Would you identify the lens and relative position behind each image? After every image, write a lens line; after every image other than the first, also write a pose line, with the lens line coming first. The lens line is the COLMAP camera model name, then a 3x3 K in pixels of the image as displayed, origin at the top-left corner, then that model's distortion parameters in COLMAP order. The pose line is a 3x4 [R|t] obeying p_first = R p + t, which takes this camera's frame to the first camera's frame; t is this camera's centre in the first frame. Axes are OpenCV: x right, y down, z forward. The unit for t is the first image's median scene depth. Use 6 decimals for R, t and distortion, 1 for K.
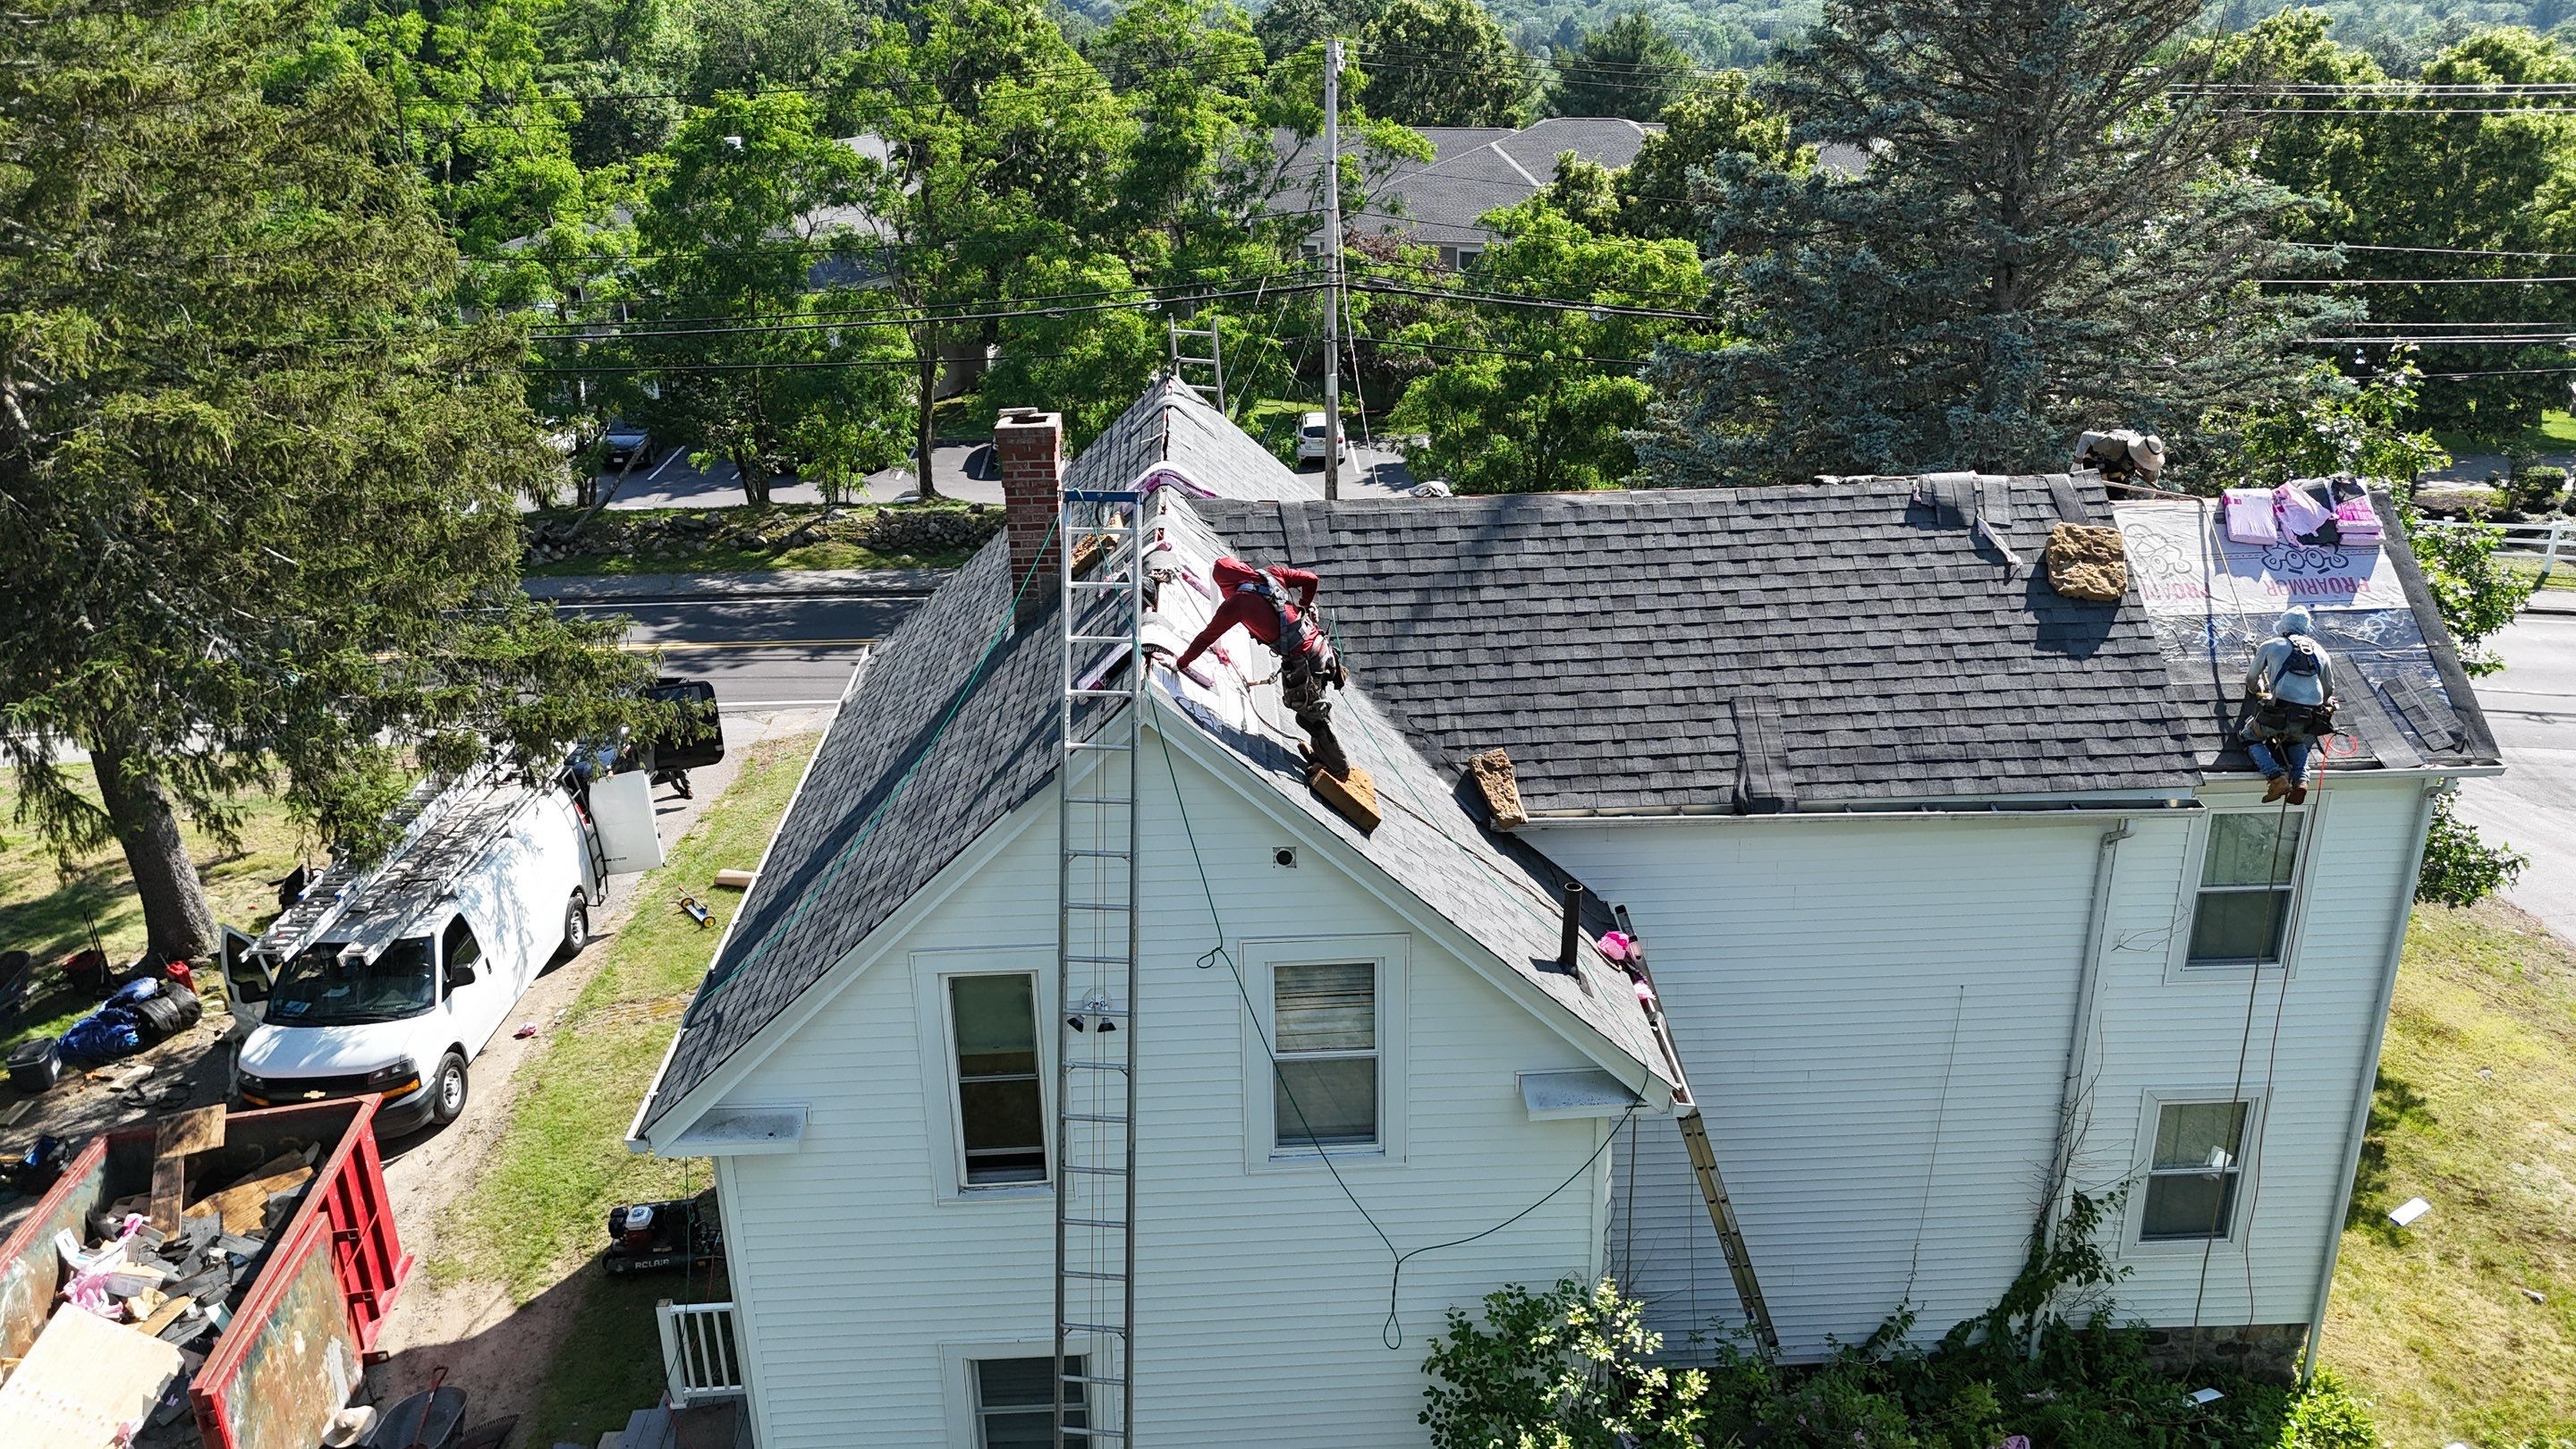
lens RADIAL K [[1926.2, 0, 1289.1], [0, 1926.2, 721.1], [0, 0, 1]] dist [0.029343, -0.003360]
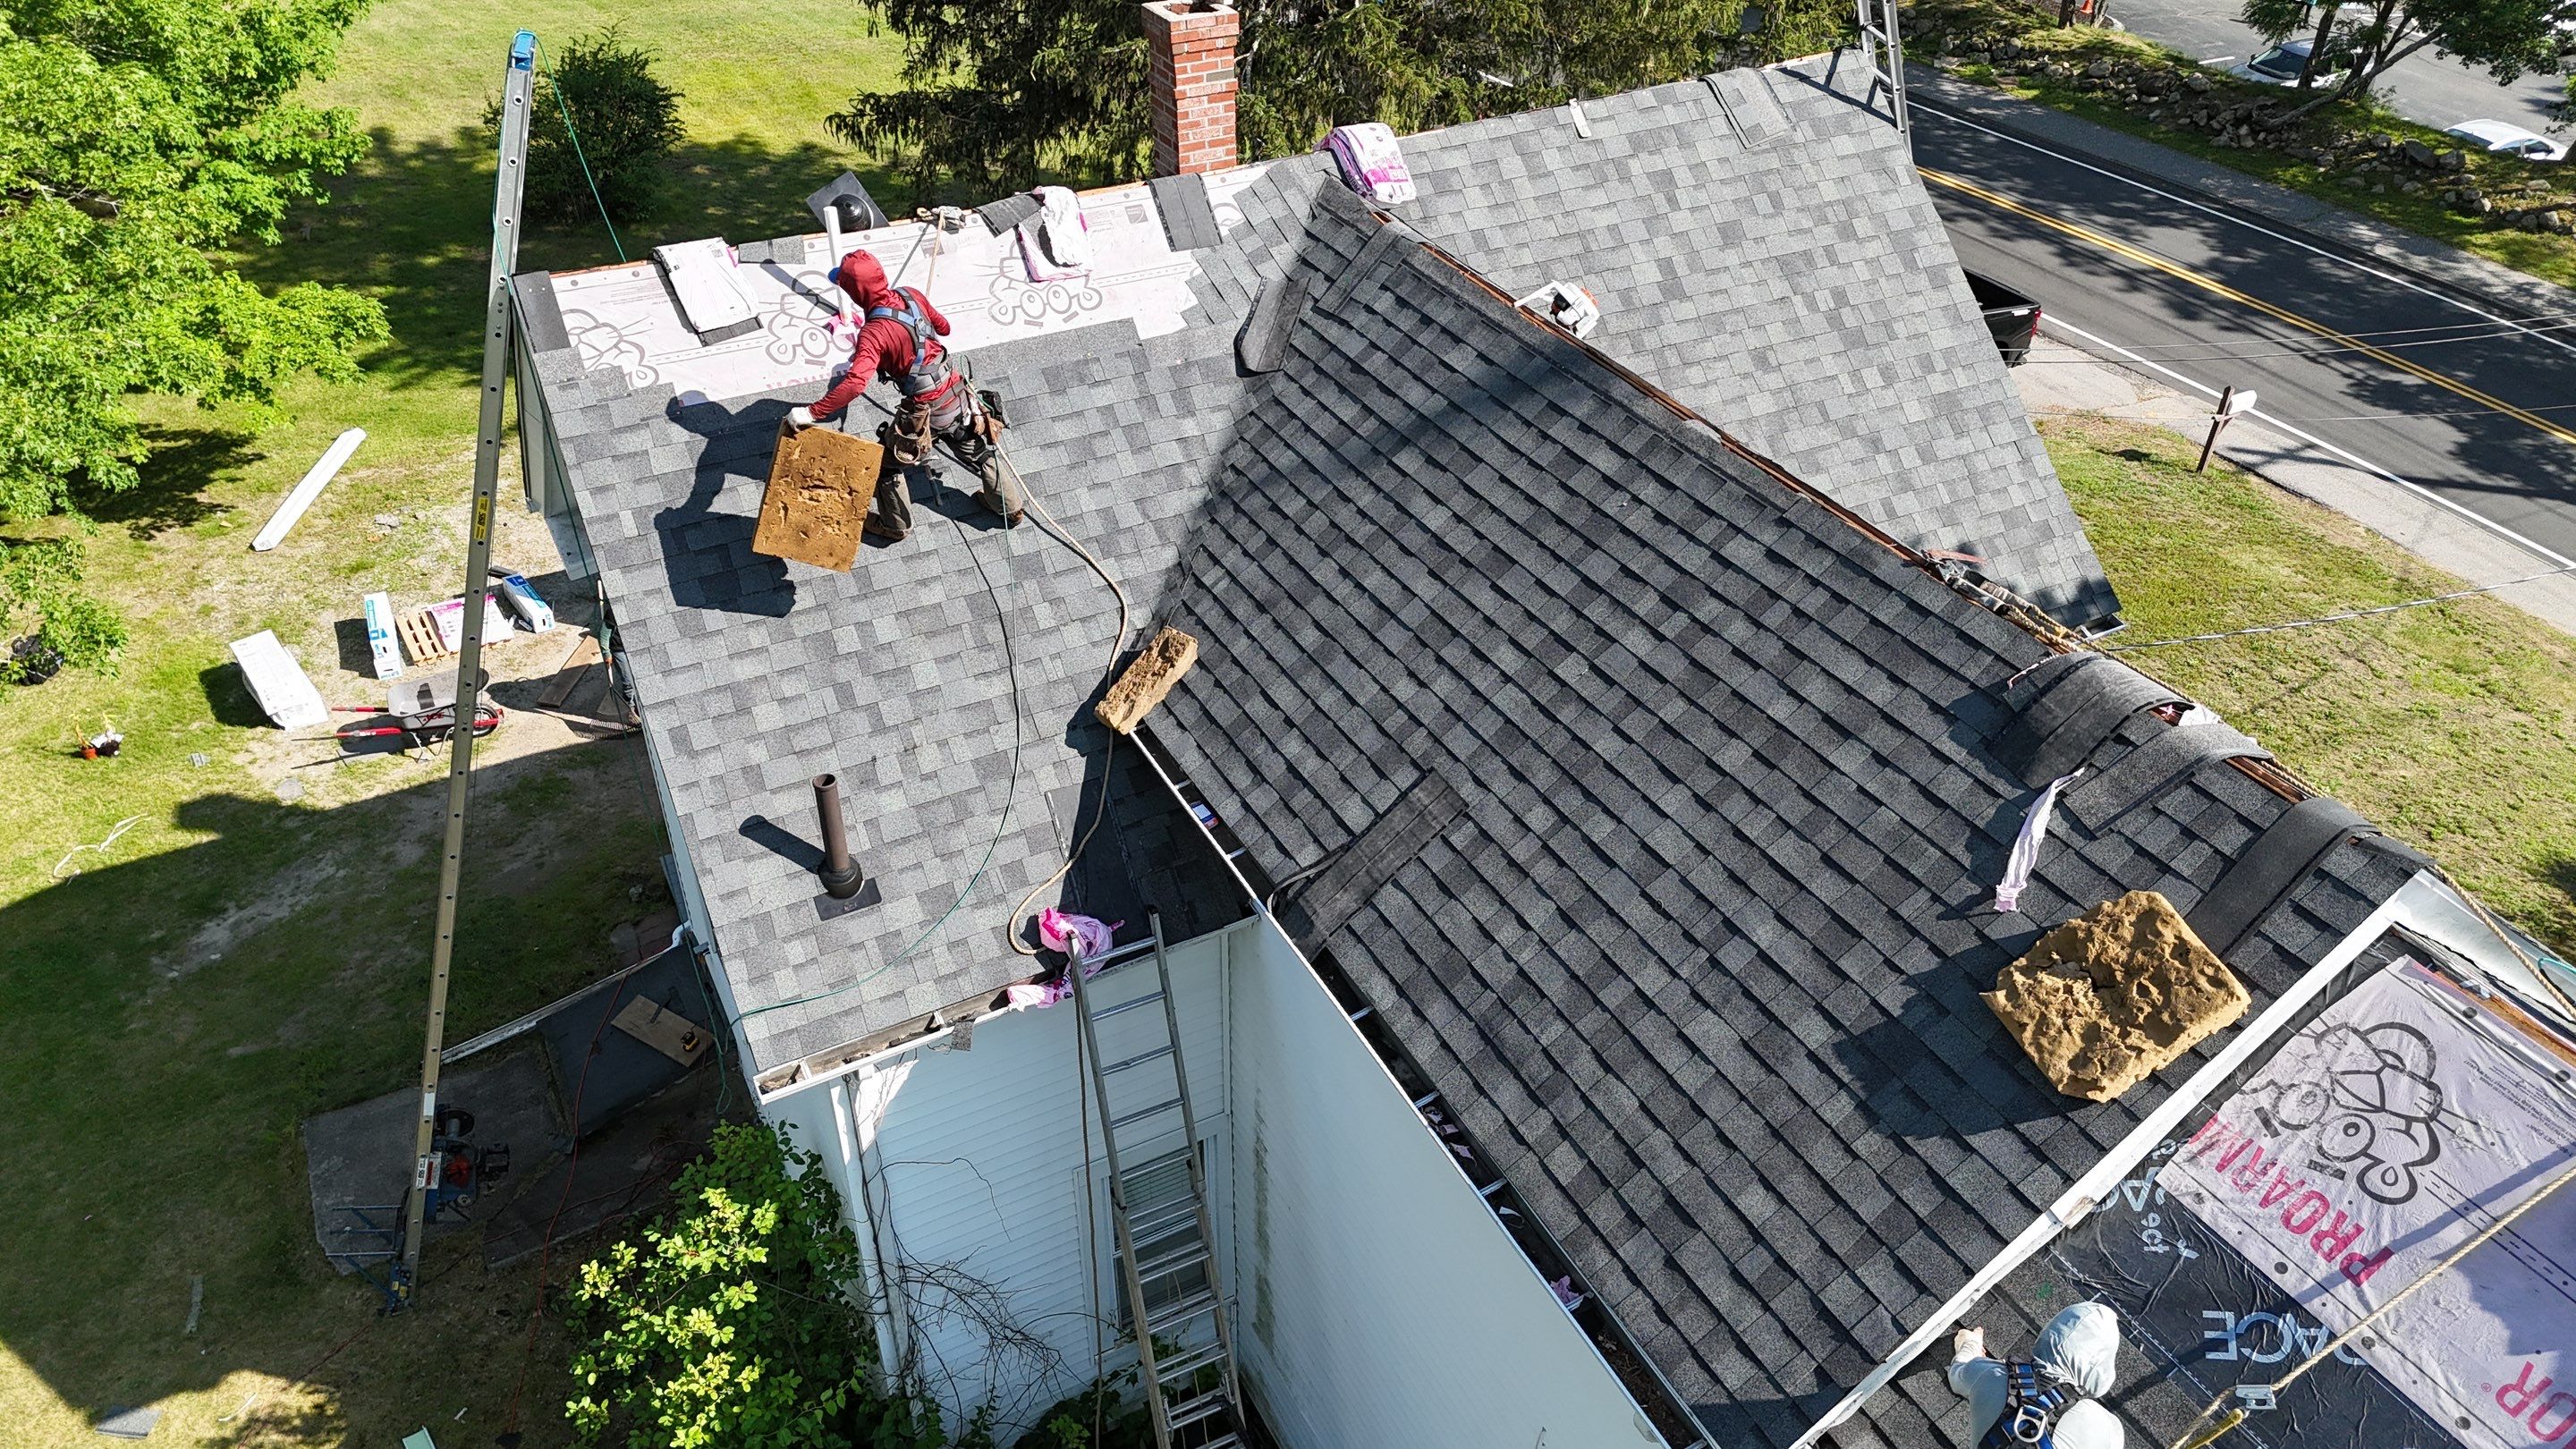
lens RADIAL K [[1926.2, 0, 1286.6], [0, 1926.2, 718.7], [0, 0, 1]] dist [0.029343, -0.003360]
pose [[0.414421, 0.534698, -0.736446, 0.631882], [-0.340578, 0.841524, 0.419337, -0.257110], [0.843956, 0.077036, 0.530852, 0.620117]]
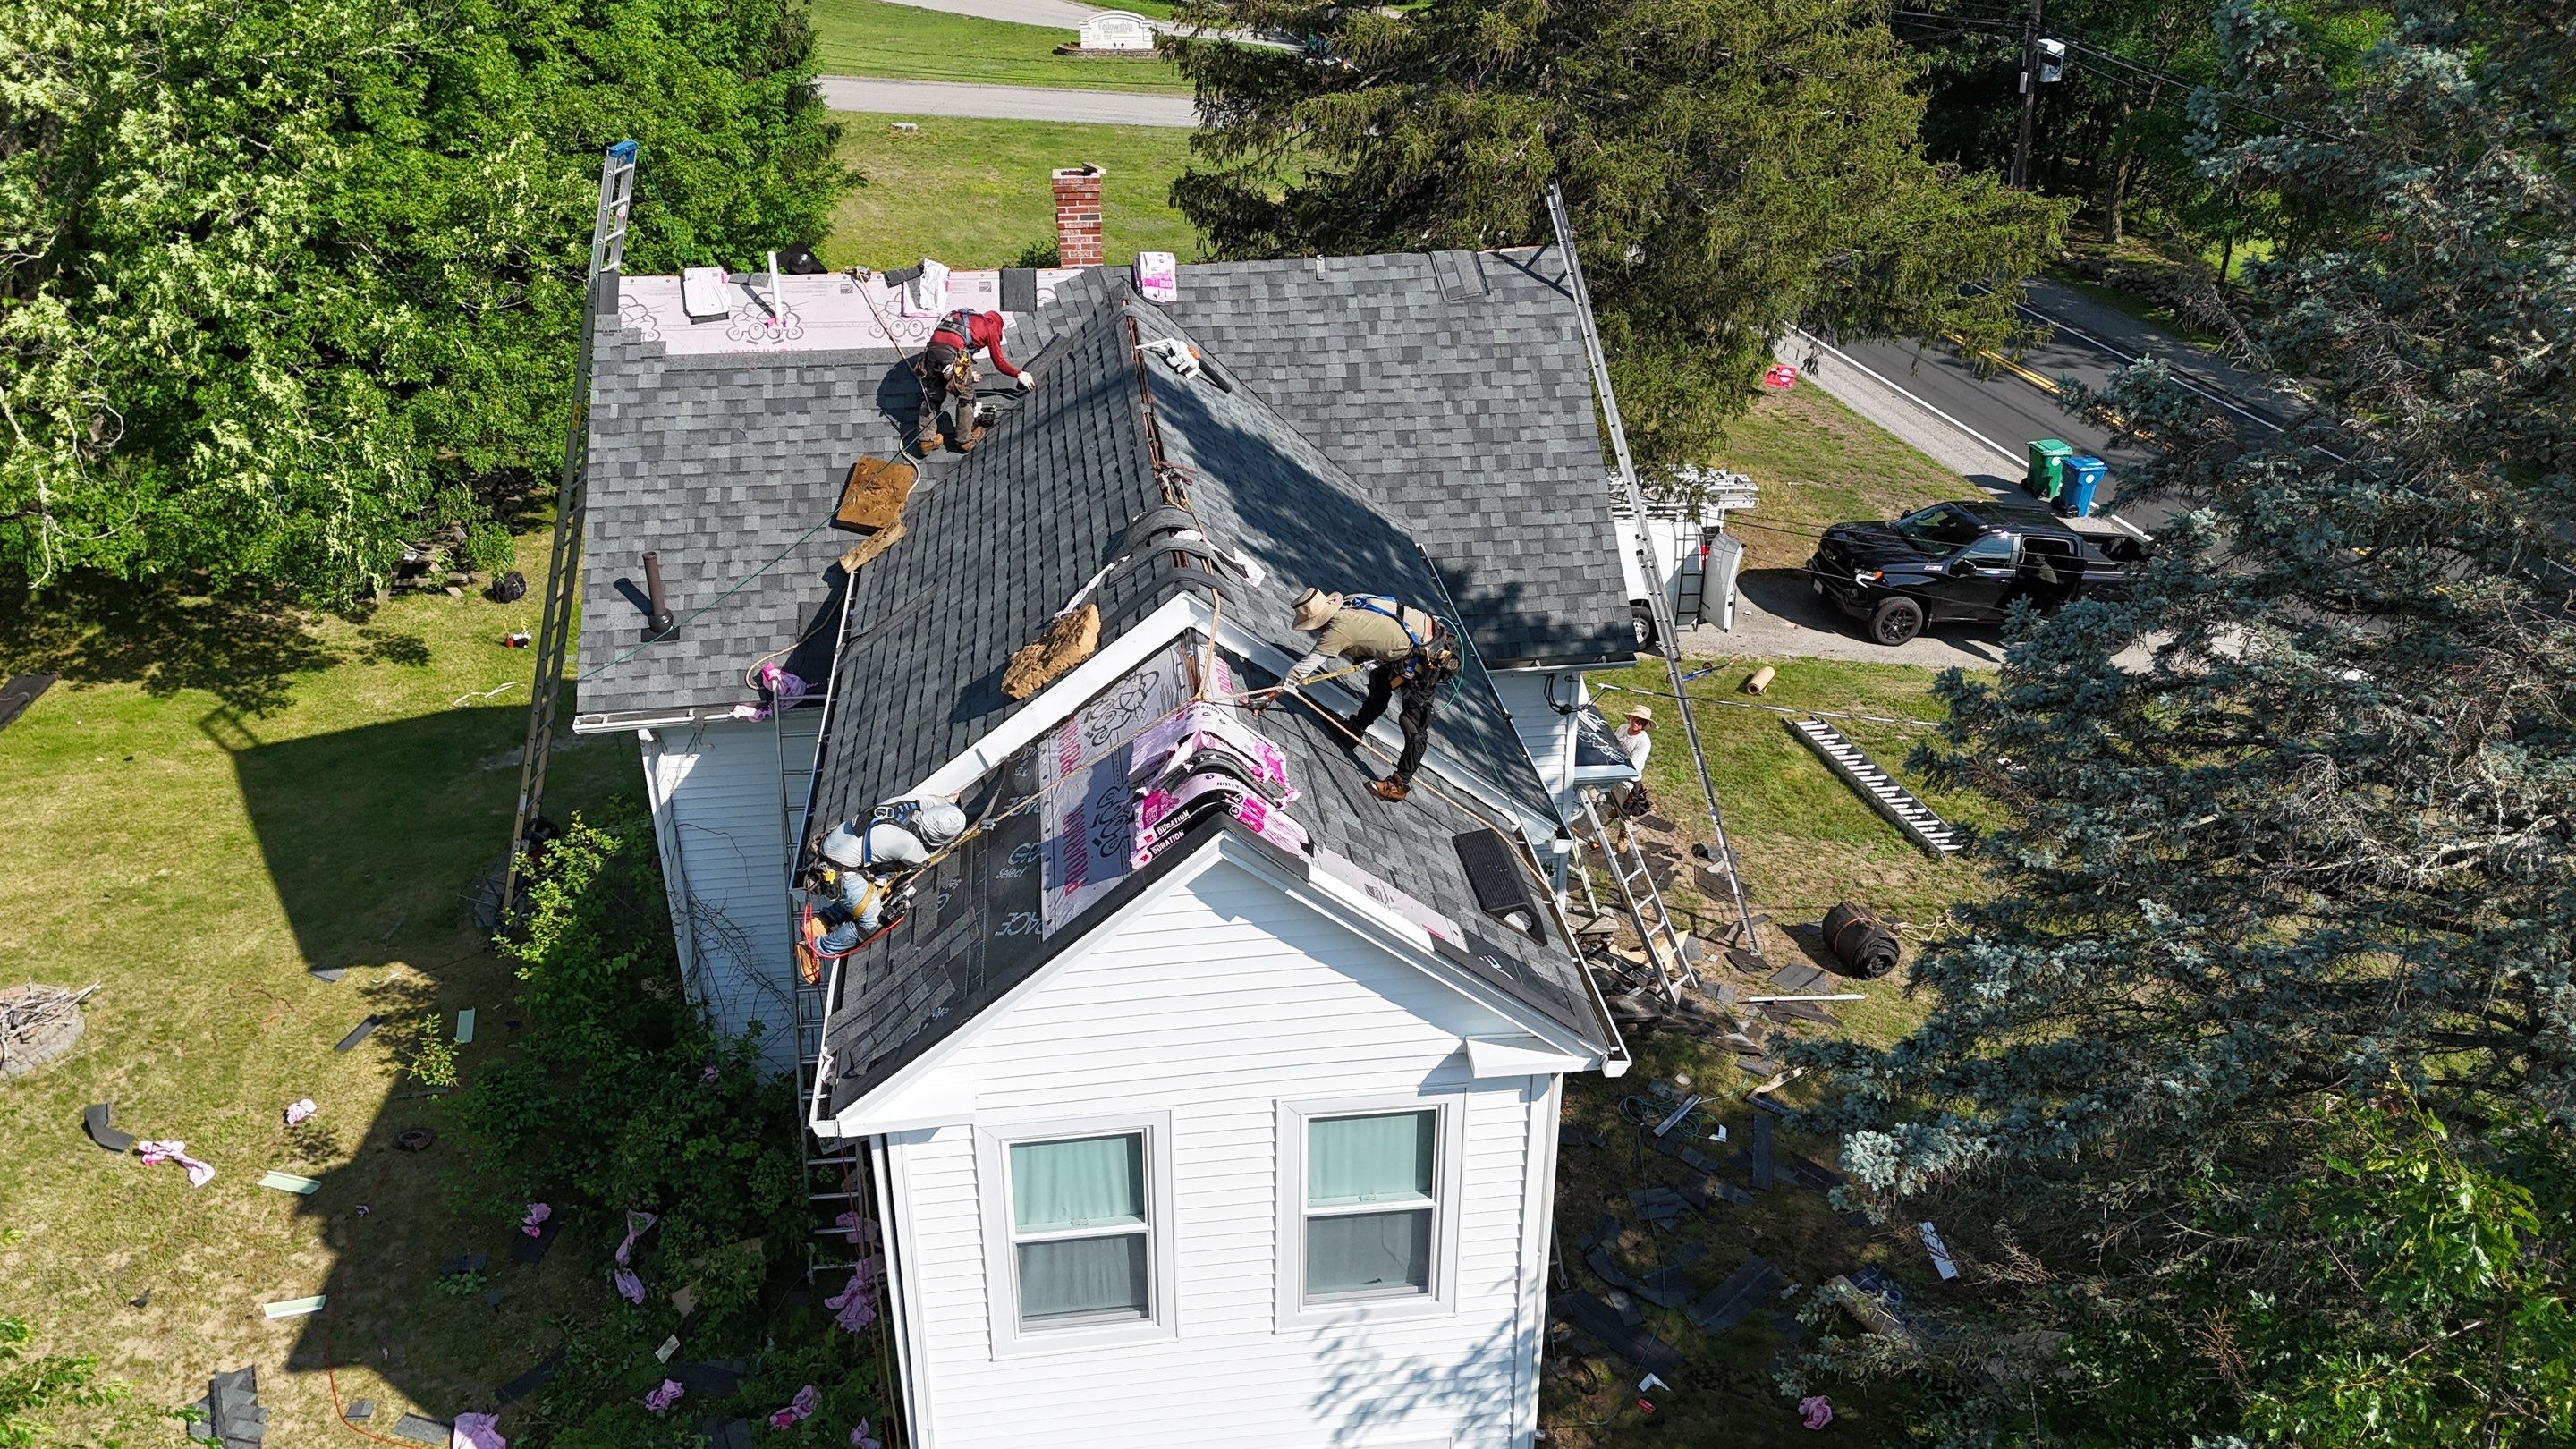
lens RADIAL K [[1926.2, 0, 1290.1], [0, 1926.2, 730.1], [0, 0, 1]] dist [0.029343, -0.003360]
pose [[0.070494, 0.464528, -0.882748, 1.134452], [-0.366698, 0.835053, 0.410146, -0.415188], [0.927665, 0.294789, 0.229208, 0.937547]]
